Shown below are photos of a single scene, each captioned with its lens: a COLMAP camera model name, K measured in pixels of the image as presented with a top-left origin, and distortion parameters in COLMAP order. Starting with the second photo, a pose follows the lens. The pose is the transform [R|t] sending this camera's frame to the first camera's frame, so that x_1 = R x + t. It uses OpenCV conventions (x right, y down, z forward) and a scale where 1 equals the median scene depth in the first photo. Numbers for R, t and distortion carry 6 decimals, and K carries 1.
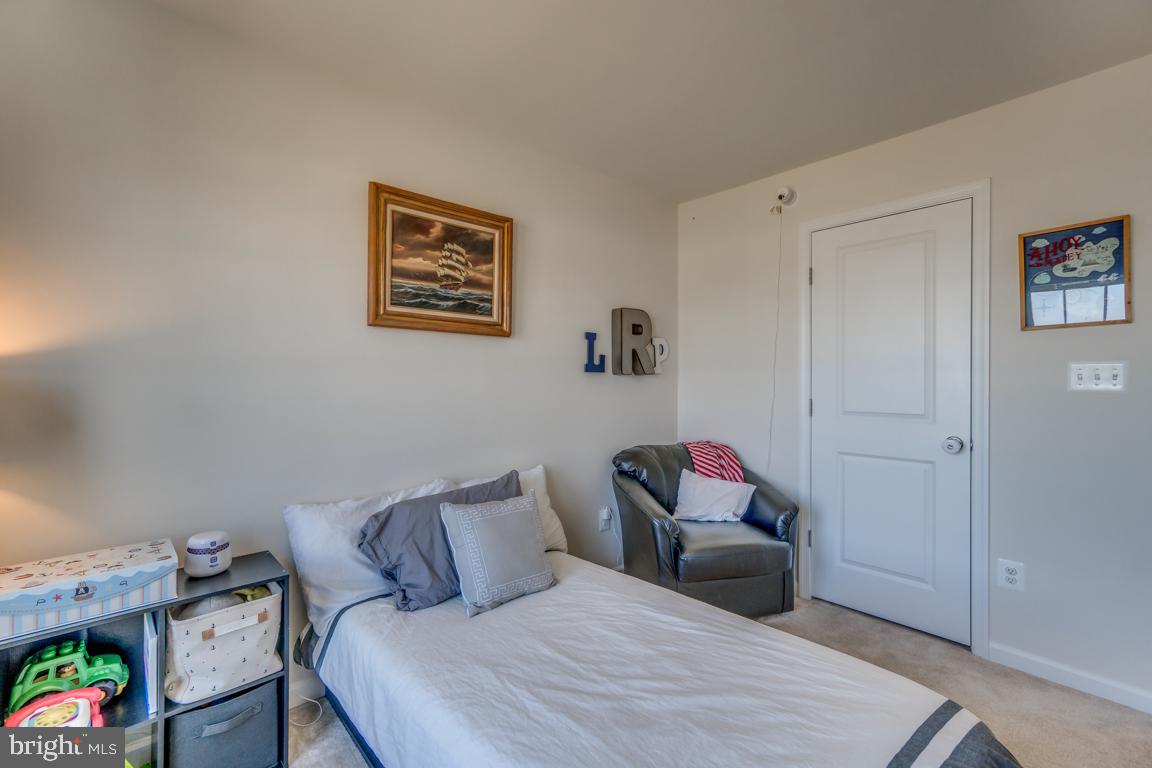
lens RADIAL K [[496.1, 0, 578.7], [0, 496.1, 380.8], [0, 0, 1]] dist [-0.002156, -0.000060]
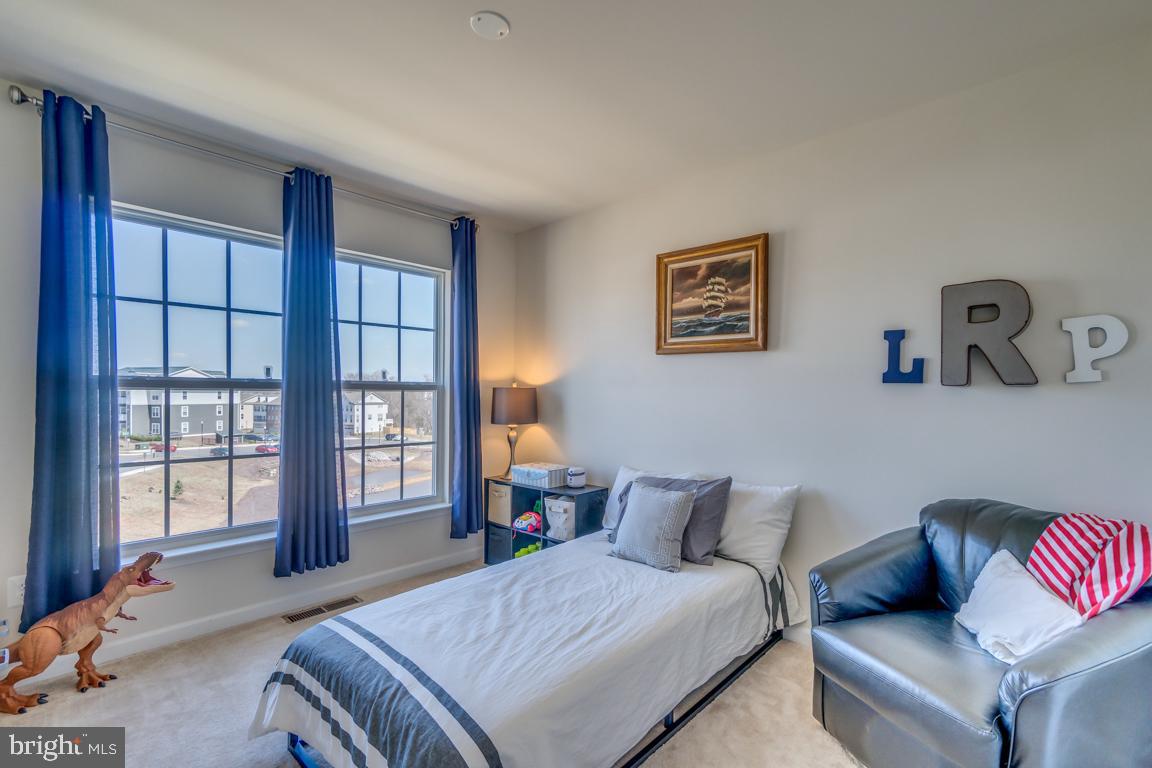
lens RADIAL K [[496.1, 0, 578.7], [0, 496.1, 380.8], [0, 0, 1]] dist [-0.002156, -0.000060]
pose [[0.109064, -0.009533, -0.993989, 0.885780], [0.004595, 0.999948, -0.009086, -0.019462], [0.994024, -0.003577, 0.109103, 0.542851]]
